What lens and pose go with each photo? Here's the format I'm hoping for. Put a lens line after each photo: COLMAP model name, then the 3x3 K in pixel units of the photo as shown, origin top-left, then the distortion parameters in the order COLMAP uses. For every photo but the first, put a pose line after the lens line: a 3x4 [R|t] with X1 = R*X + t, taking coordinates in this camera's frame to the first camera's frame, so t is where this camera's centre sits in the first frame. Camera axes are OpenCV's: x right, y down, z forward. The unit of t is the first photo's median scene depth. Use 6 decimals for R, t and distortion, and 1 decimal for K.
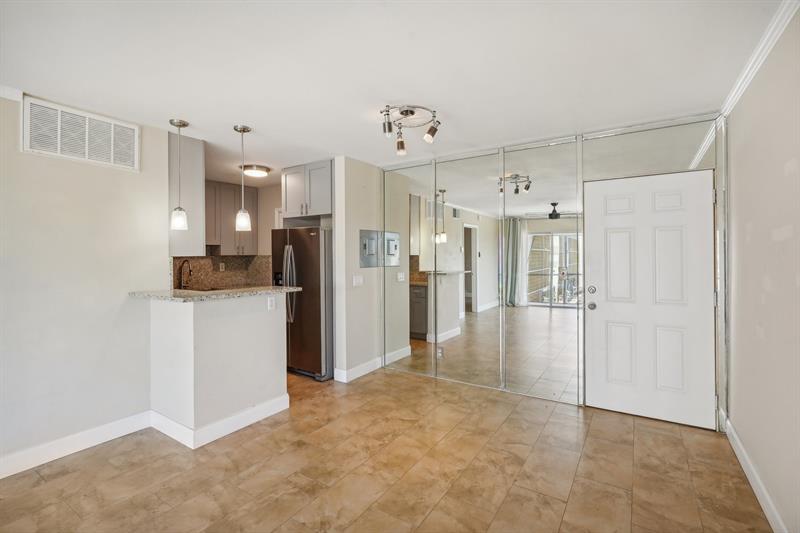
lens RADIAL K [[366.2, 0, 380.7], [0, 366.2, 252.7], [0, 0, 1]] dist [-0.012163, 0.003862]
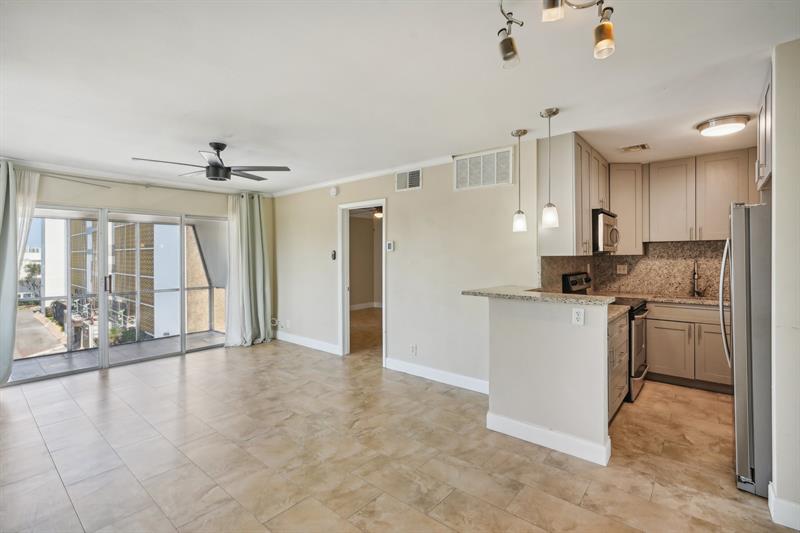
lens RADIAL K [[366.2, 0, 408.8], [0, 366.2, 247.4], [0, 0, 1]] dist [-0.012163, 0.003862]
pose [[-0.064878, -0.015128, -0.997779, 0.529354], [0.005136, 0.999867, -0.015493, 0.000642], [0.997880, -0.006130, -0.064791, 0.703384]]
